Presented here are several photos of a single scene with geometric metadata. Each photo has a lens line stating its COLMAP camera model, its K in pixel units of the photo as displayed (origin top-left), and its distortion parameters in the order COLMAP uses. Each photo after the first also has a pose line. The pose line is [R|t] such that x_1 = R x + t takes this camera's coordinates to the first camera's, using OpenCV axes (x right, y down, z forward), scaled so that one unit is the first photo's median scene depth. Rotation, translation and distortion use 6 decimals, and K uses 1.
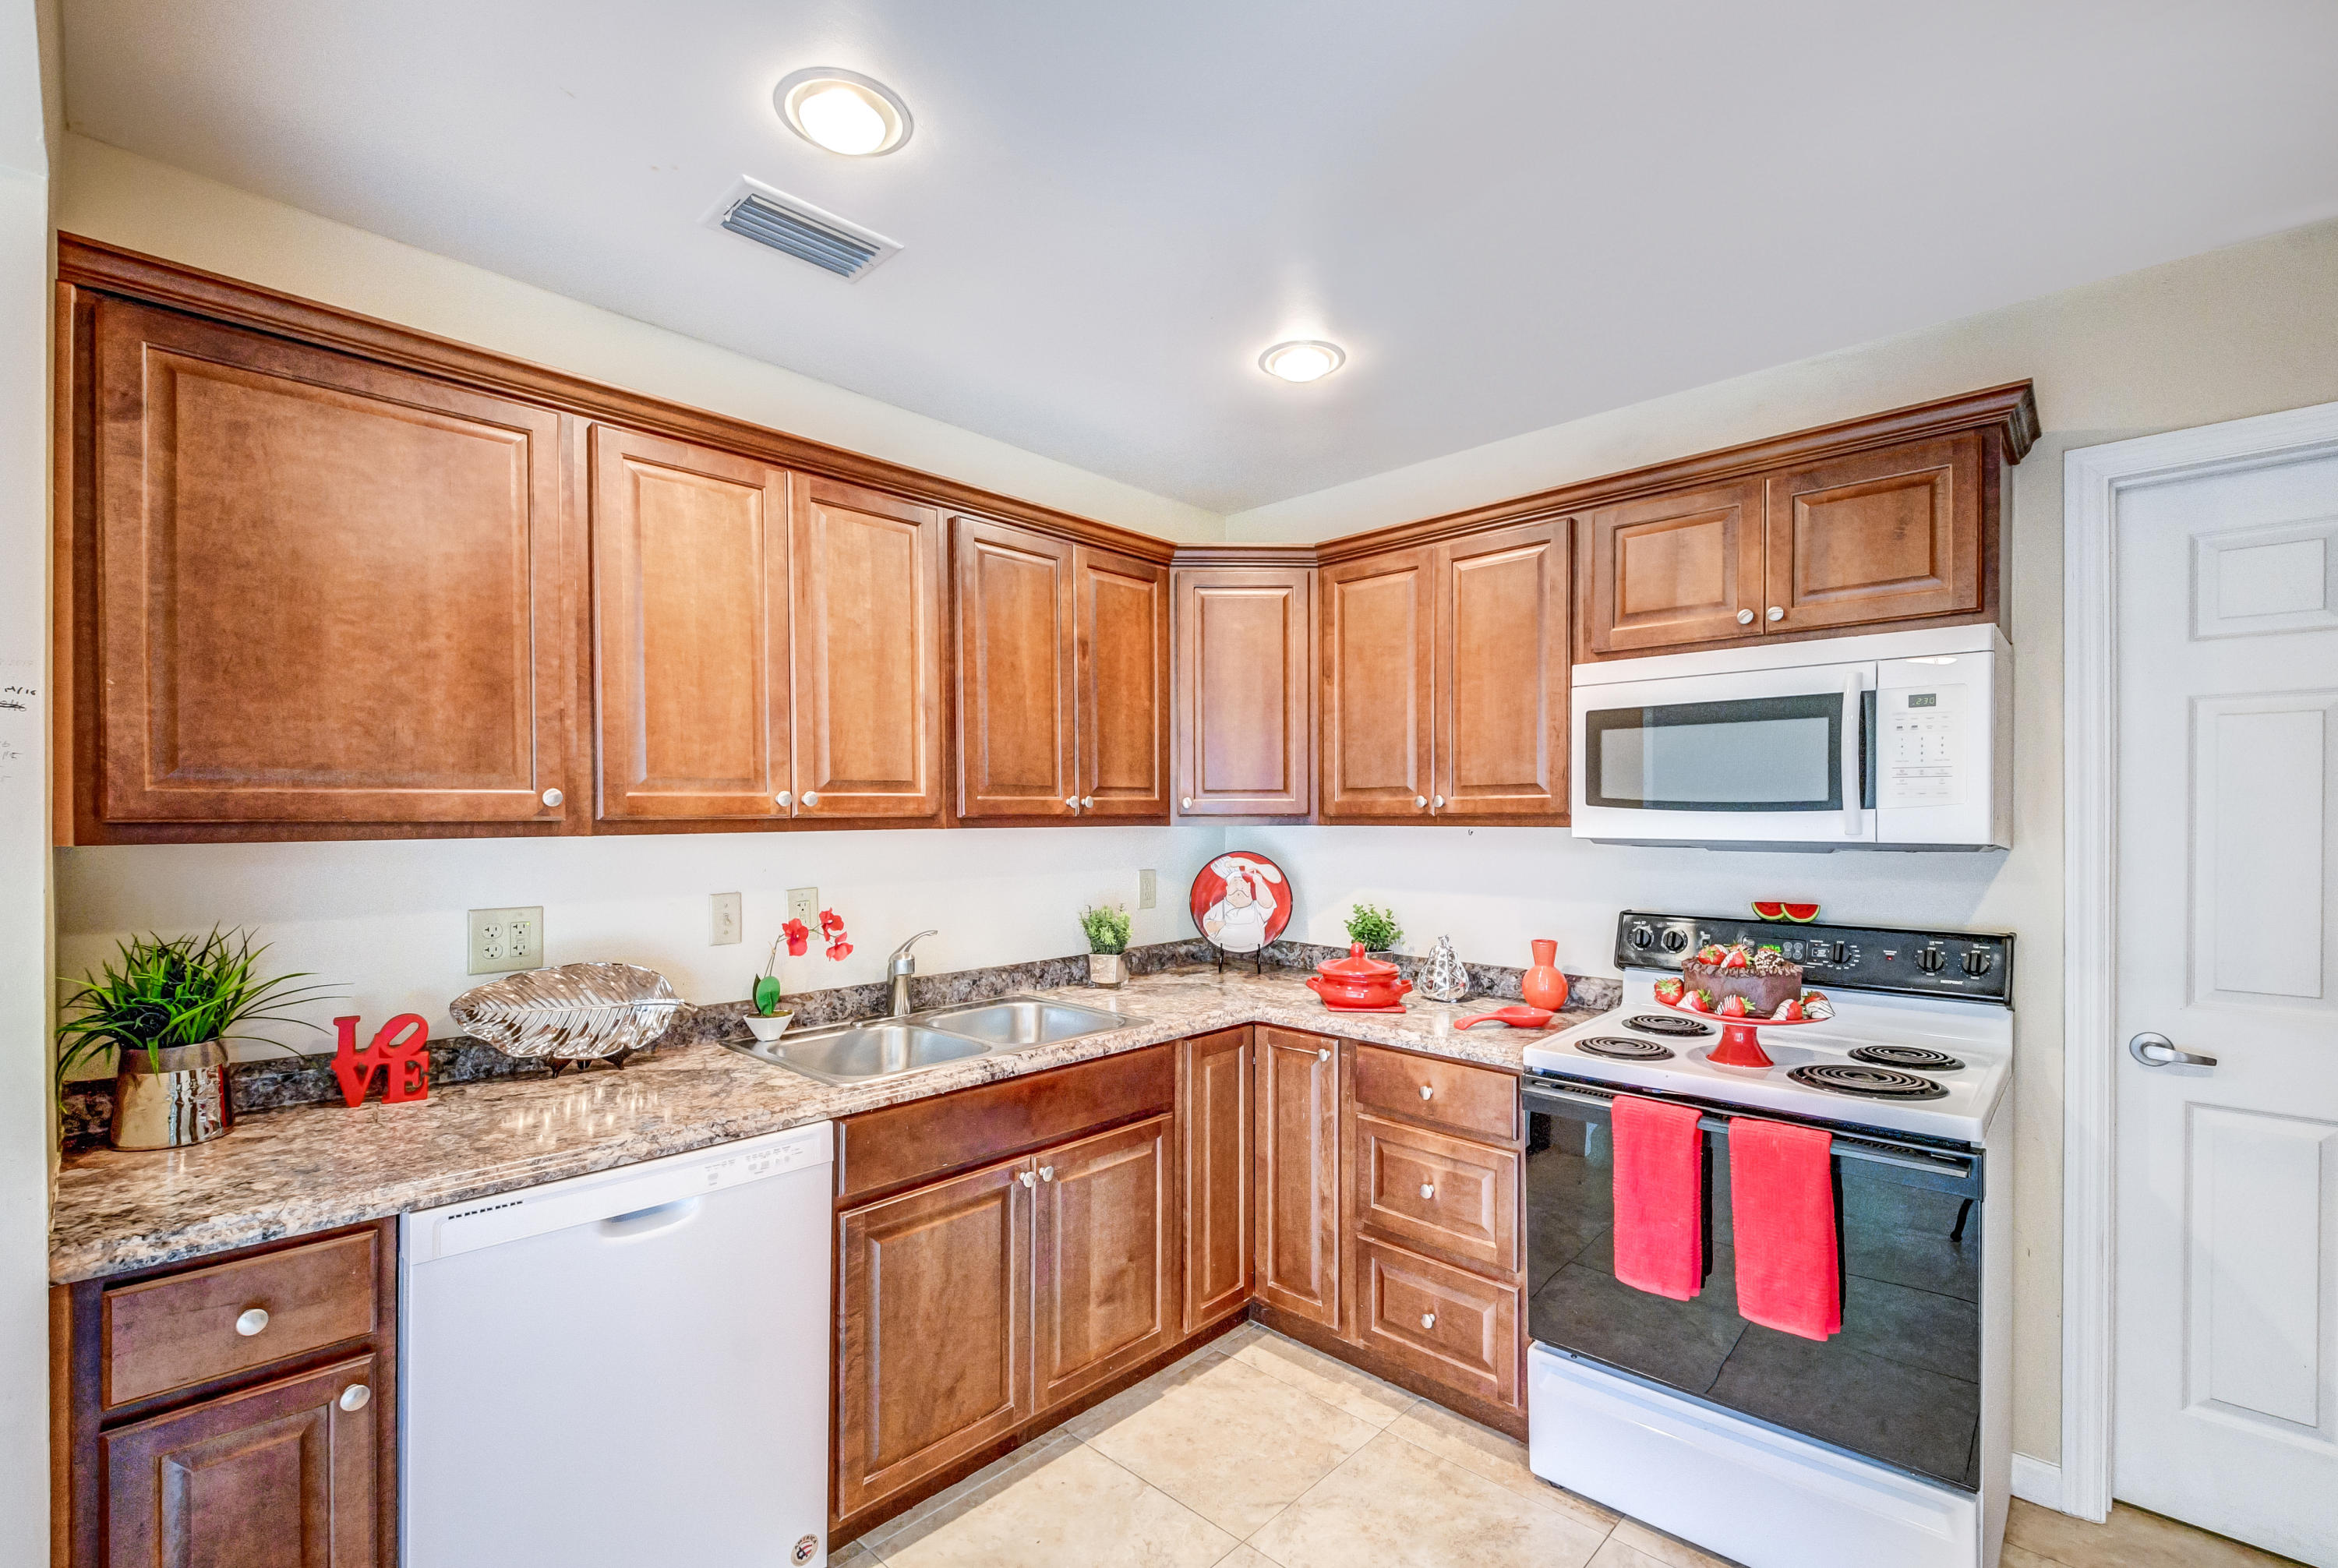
lens RADIAL K [[1012.0, 0, 1183.4], [0, 1012.0, 820.8], [0, 0, 1]] dist [0.036712, -0.026121]
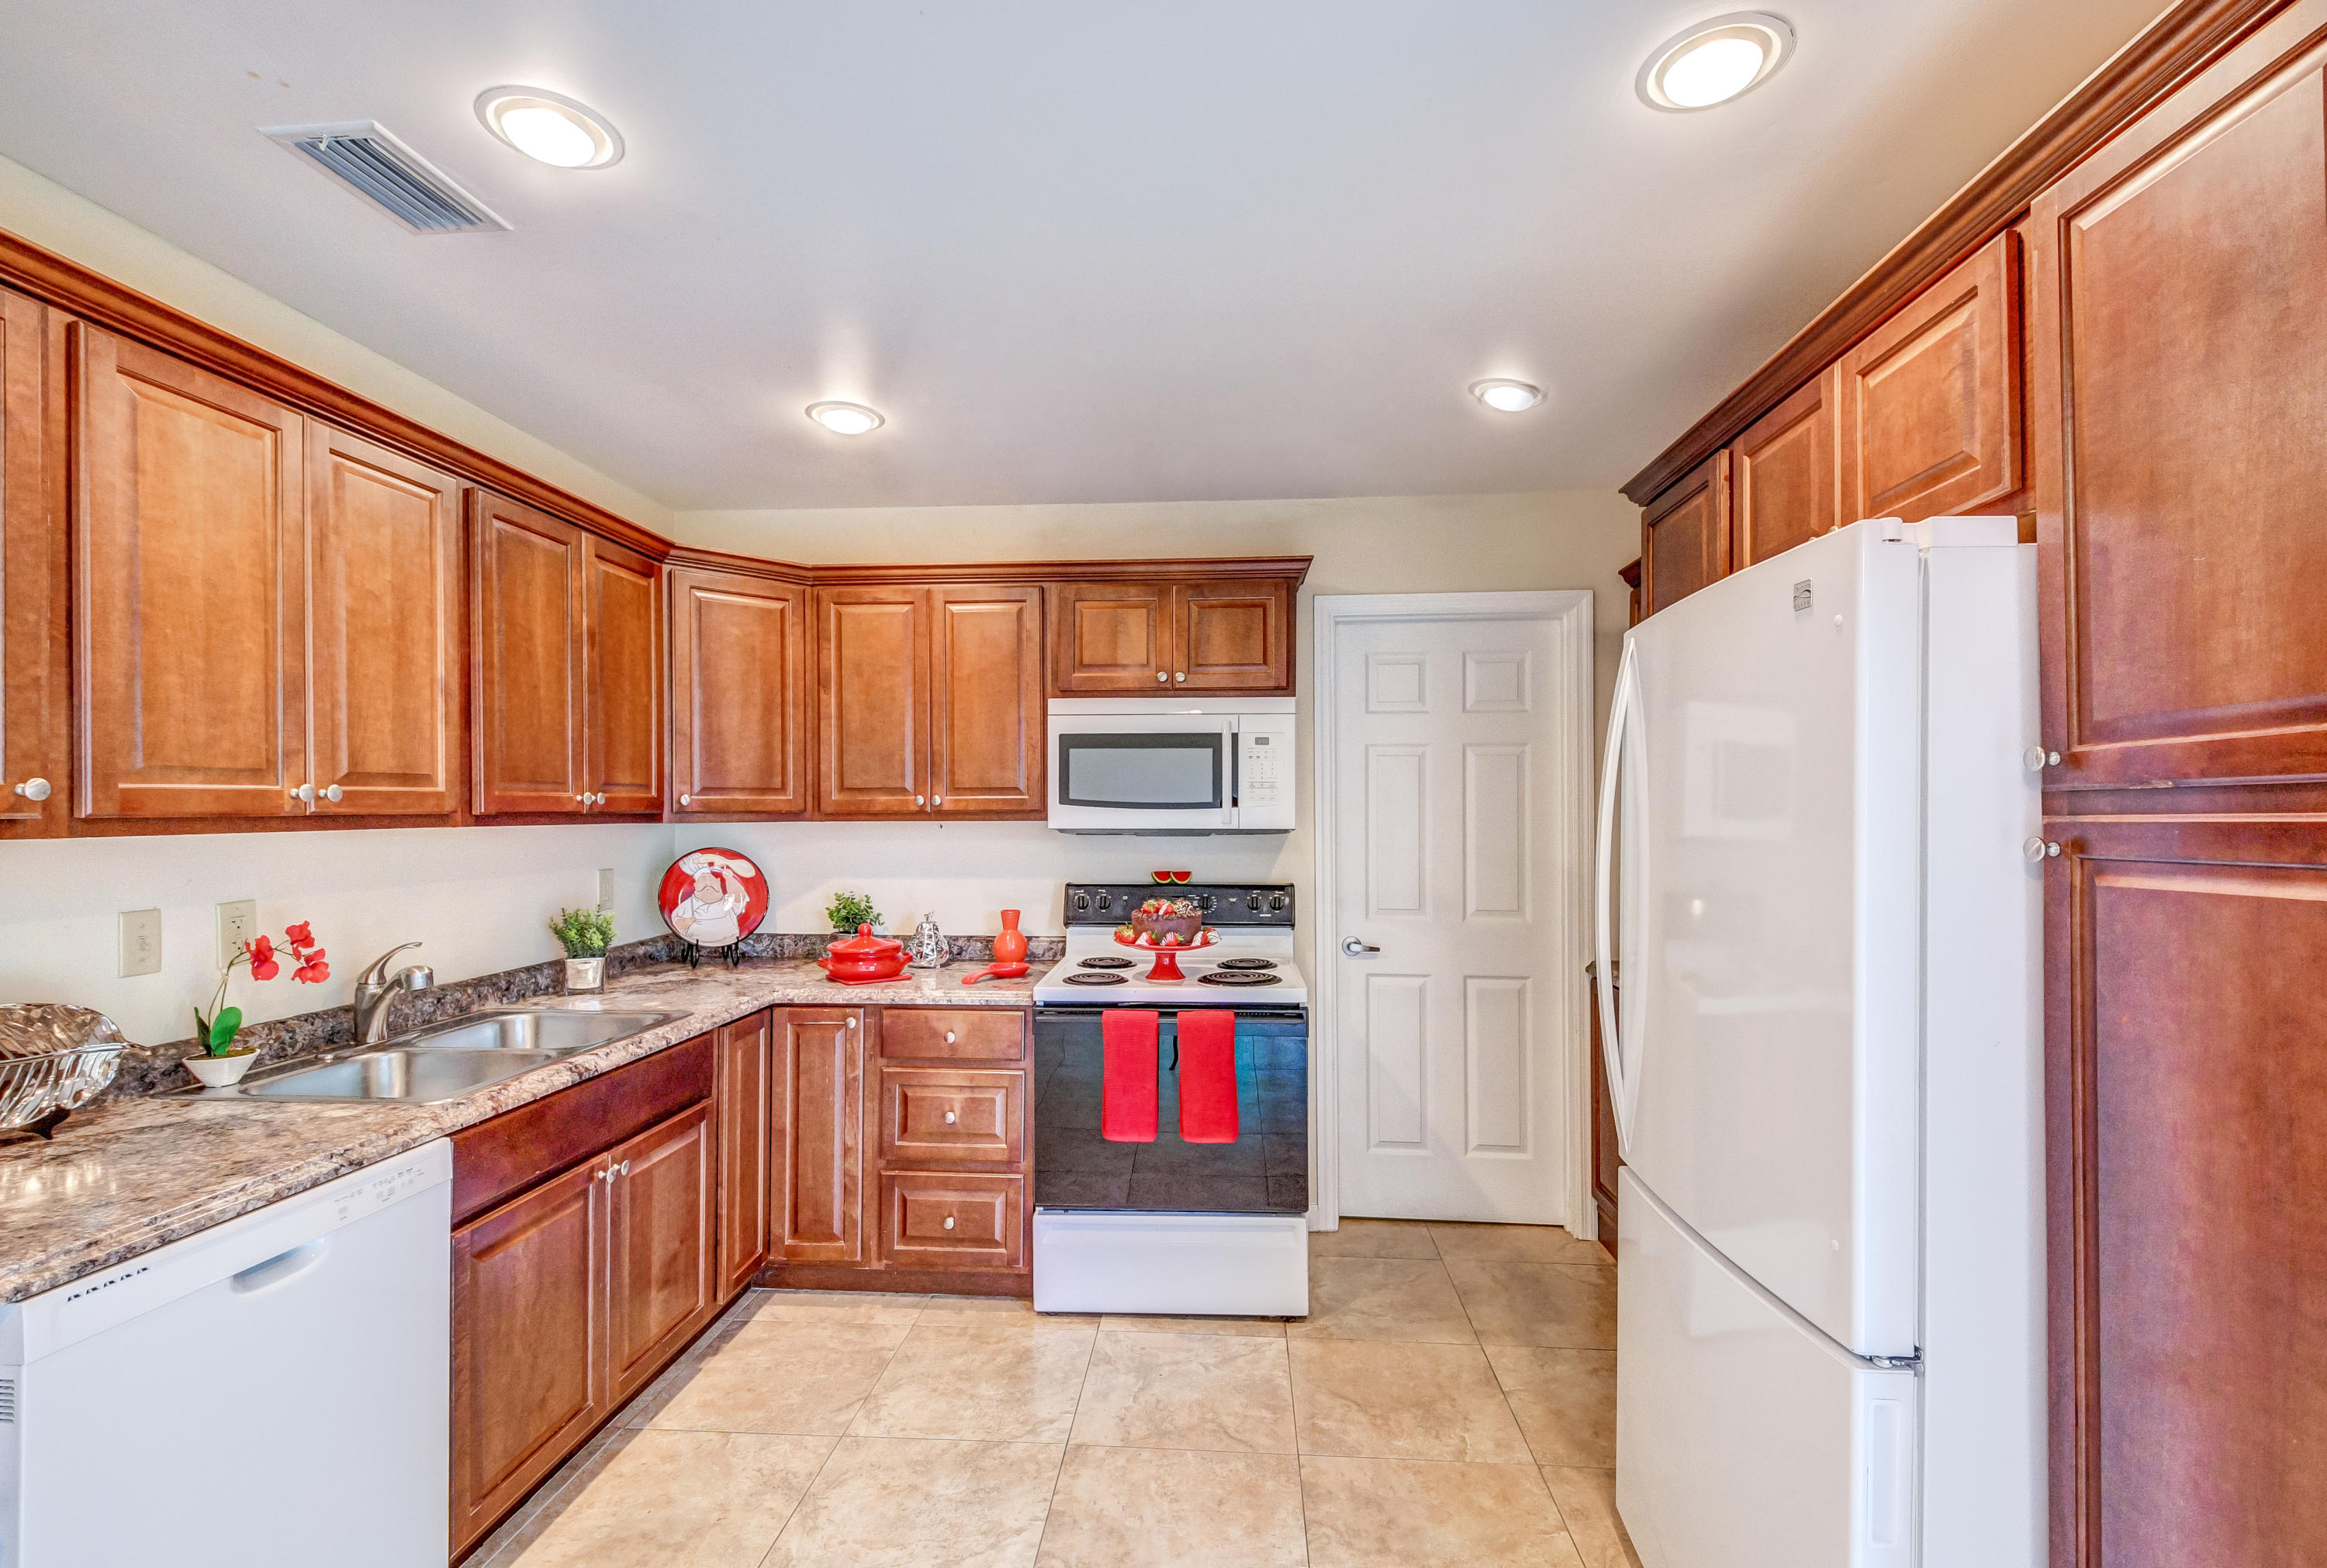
lens RADIAL K [[1007.1, 0, 1177.9], [0, 1007.1, 820.6], [0, 0, 1]] dist [0.036712, -0.026121]
pose [[0.772041, -0.005925, 0.635545, -0.325419], [0.004444, 0.999982, 0.003924, 0.001375], [-0.635557, -0.000205, 0.772054, -0.120102]]
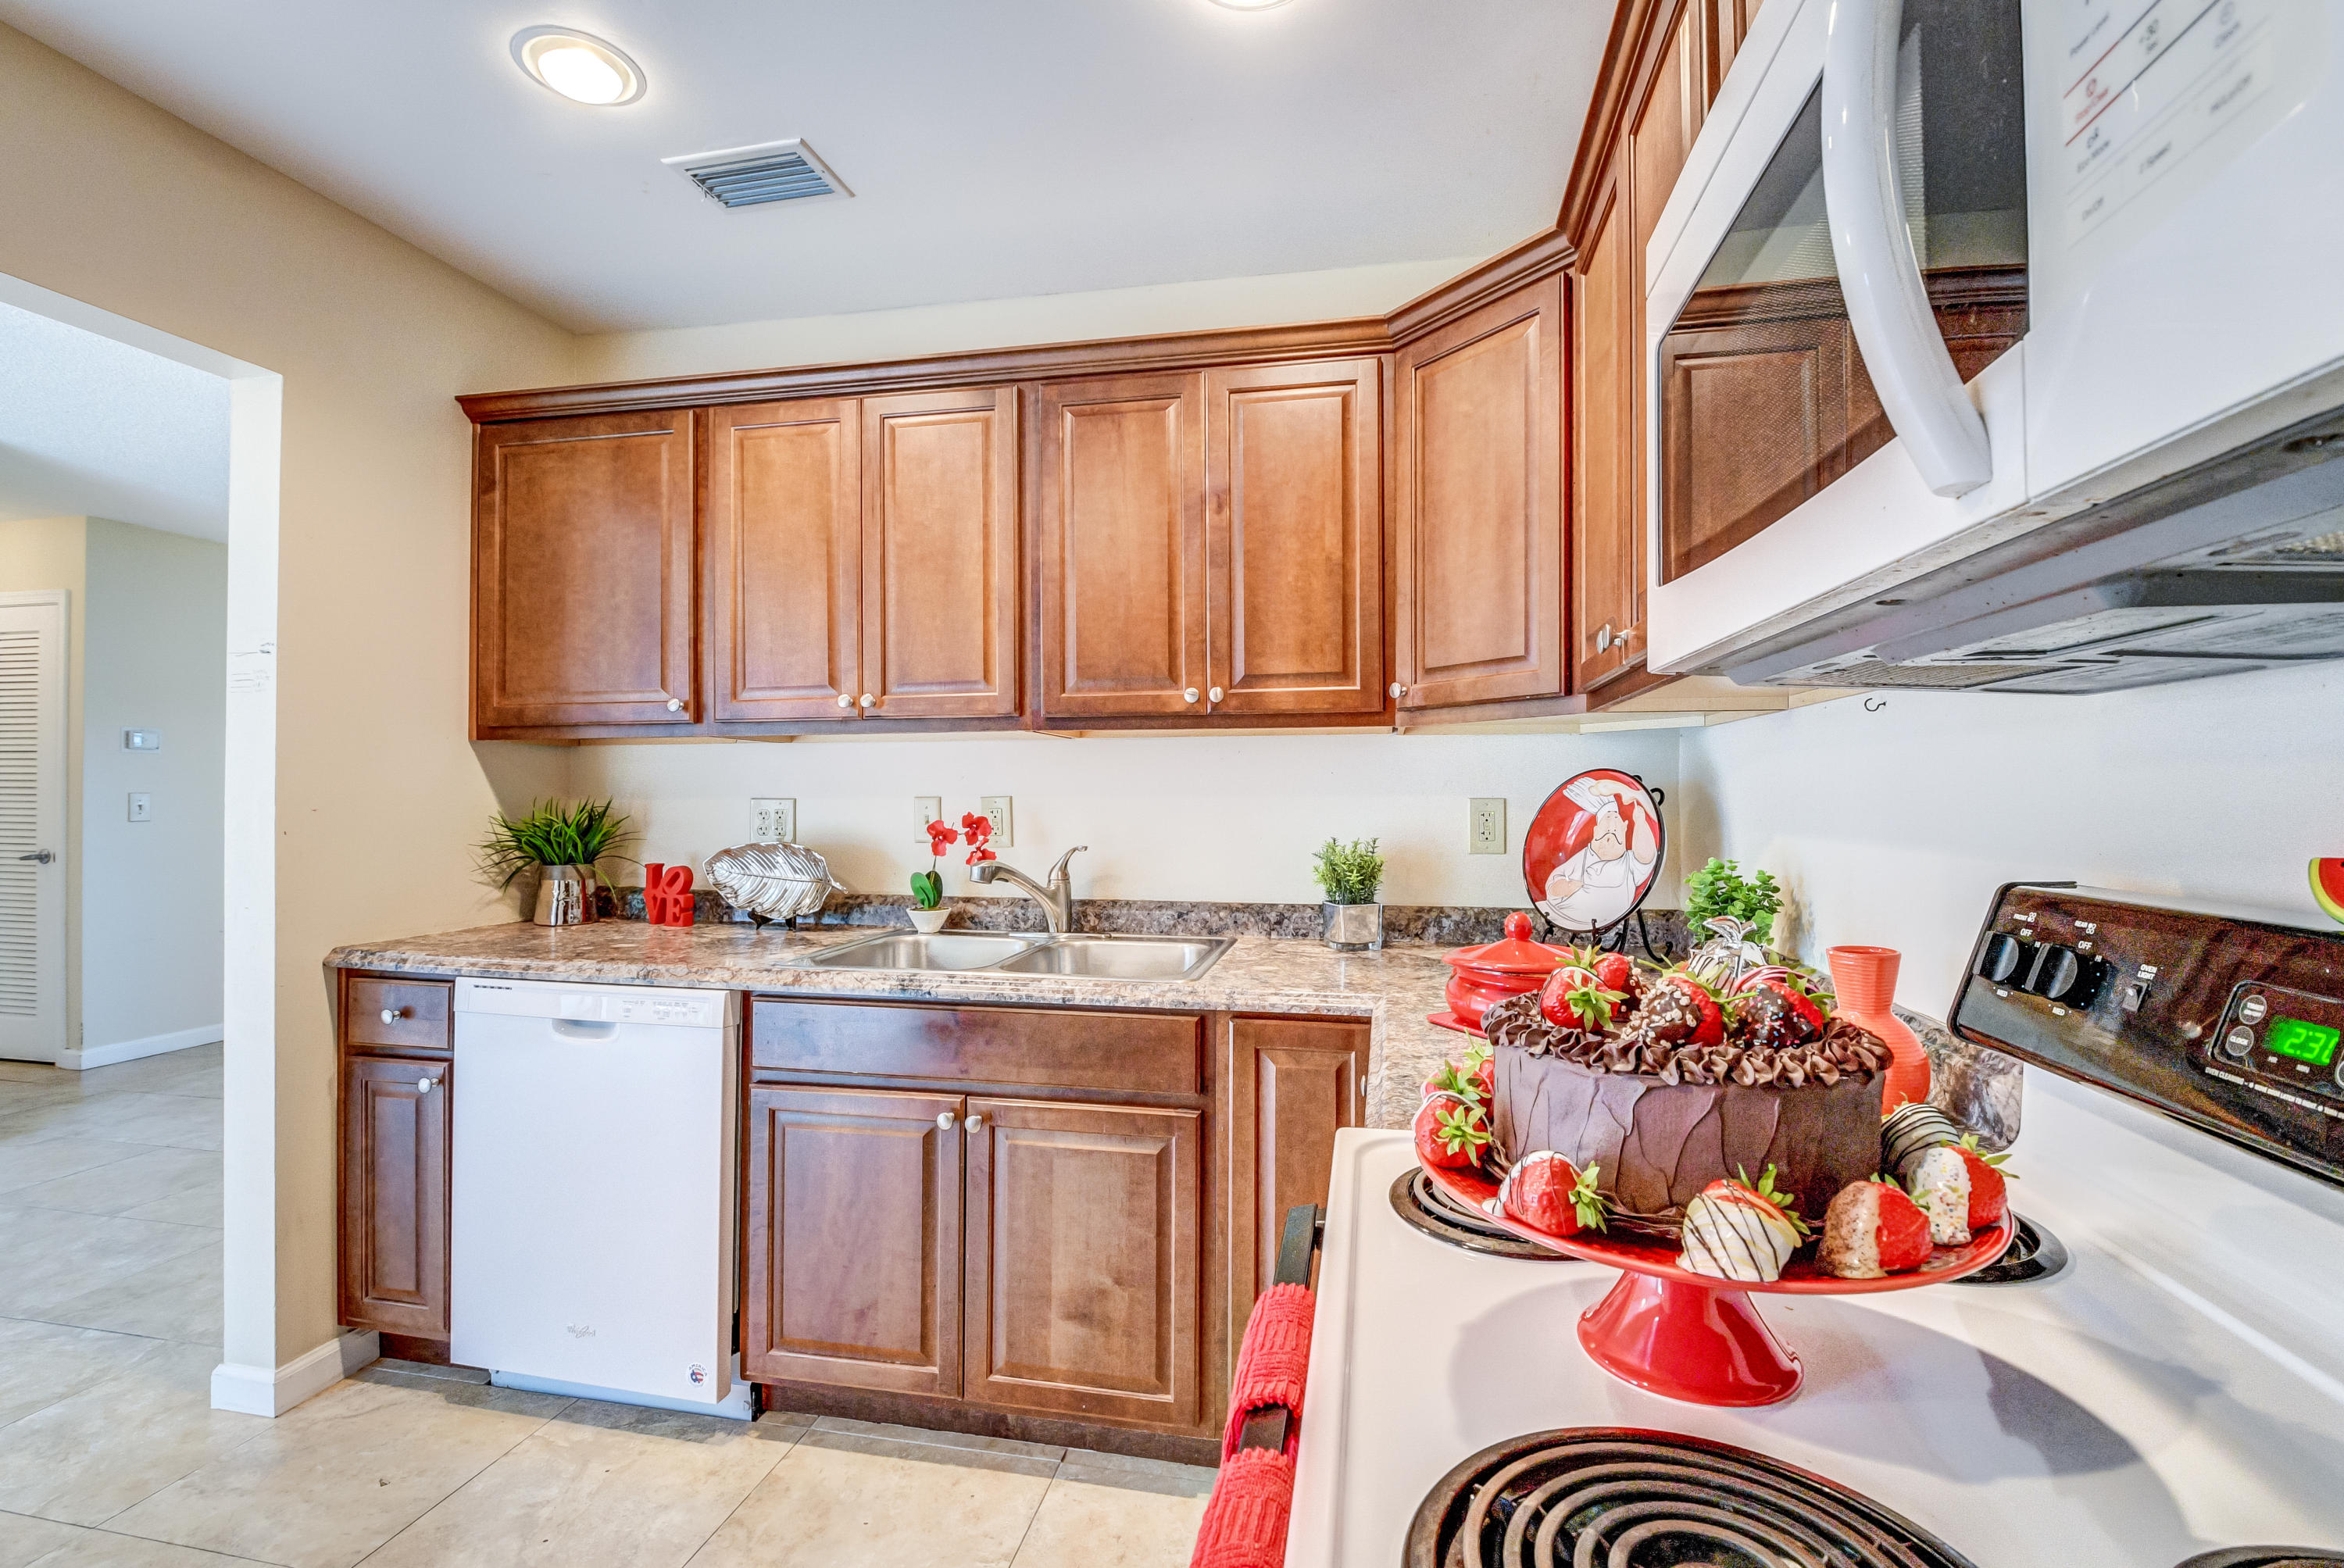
lens RADIAL K [[1015.2, 0, 1207.8], [0, 1015.2, 790.8], [0, 0, 1]] dist [0.030820, -0.025552]
pose [[0.538493, -0.000723, -0.842630, 0.638901], [-0.005317, 0.999977, -0.004256, 0.066688], [0.842614, 0.006772, 0.538476, 0.652746]]
